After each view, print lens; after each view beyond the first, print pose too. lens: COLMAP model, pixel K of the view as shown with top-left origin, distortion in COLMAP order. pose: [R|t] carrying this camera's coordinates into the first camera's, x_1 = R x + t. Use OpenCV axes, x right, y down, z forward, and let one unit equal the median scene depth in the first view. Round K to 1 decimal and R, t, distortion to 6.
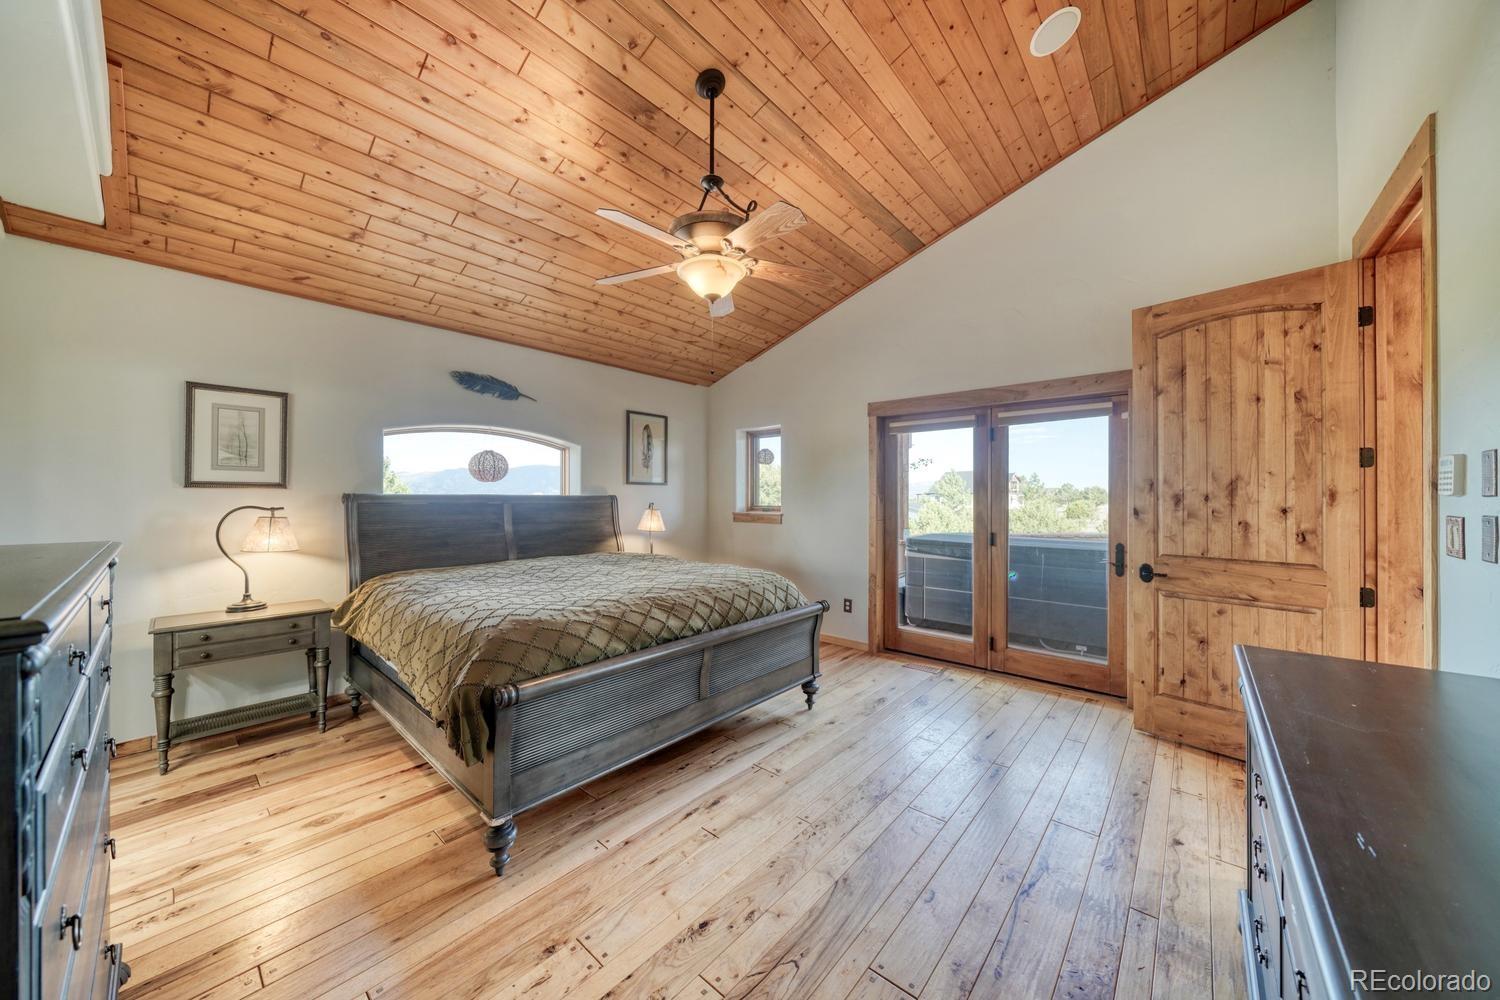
lens RADIAL K [[526.8, 0, 742.9], [0, 526.8, 491.8], [0, 0, 1]] dist [-0.007512, 0.001007]
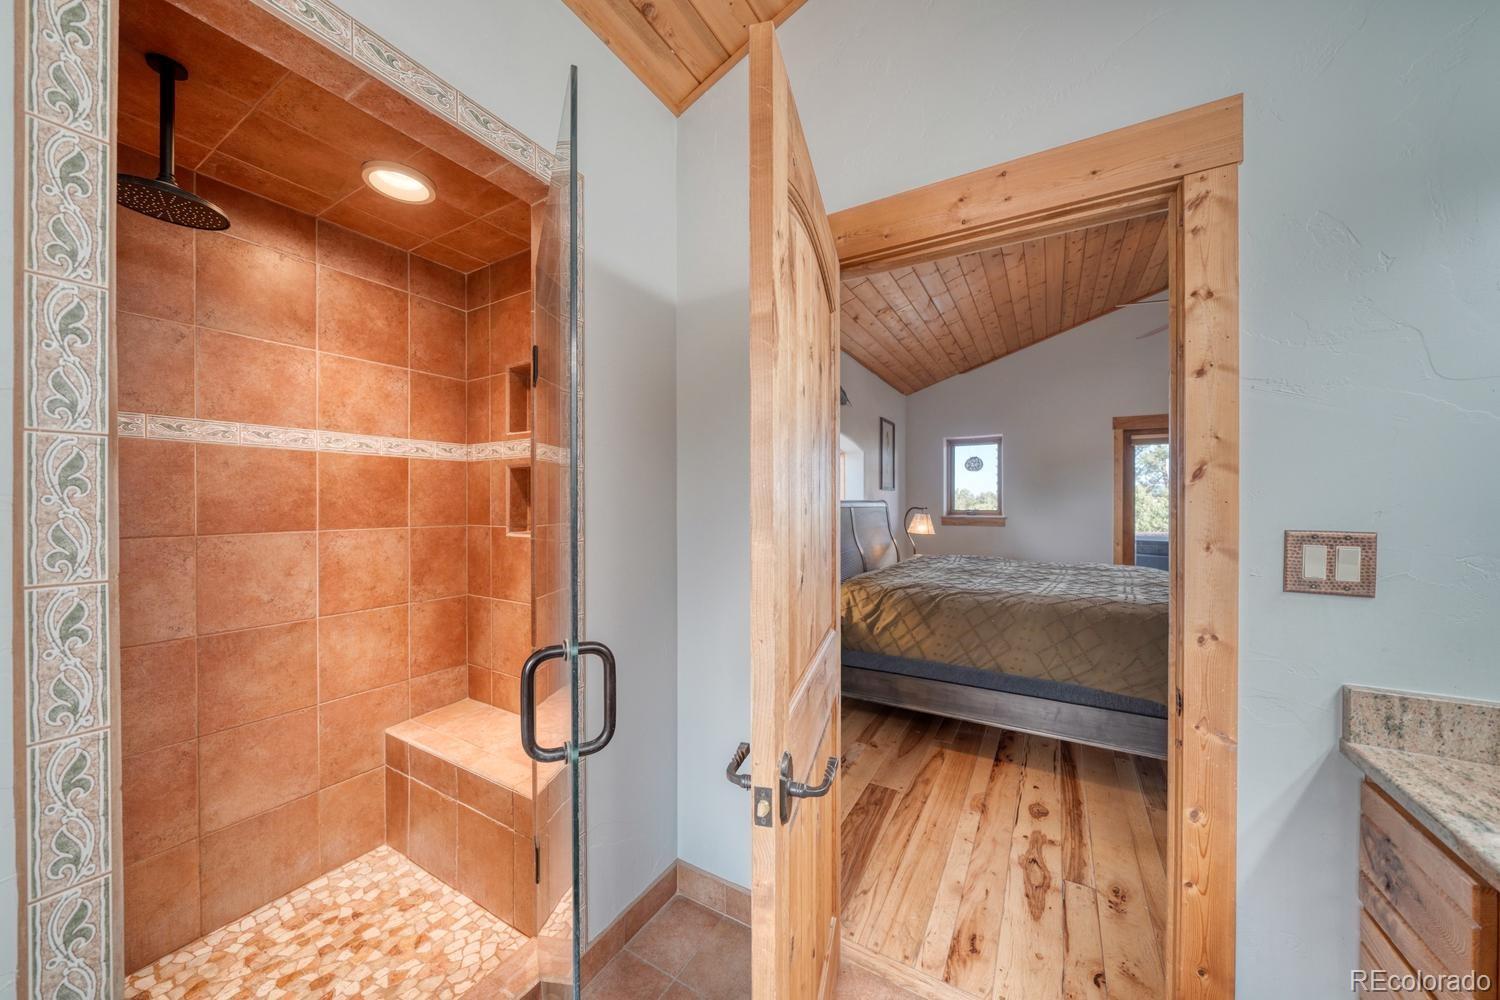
lens RADIAL K [[526.8, 0, 737.6], [0, 526.8, 503.9], [0, 0, 1]] dist [-0.007512, 0.001007]
pose [[0.983563, -0.003976, 0.180520, -0.949553], [0.001672, 0.999915, 0.012910, 0.000754], [-0.180556, -0.012396, 0.983487, 0.052766]]
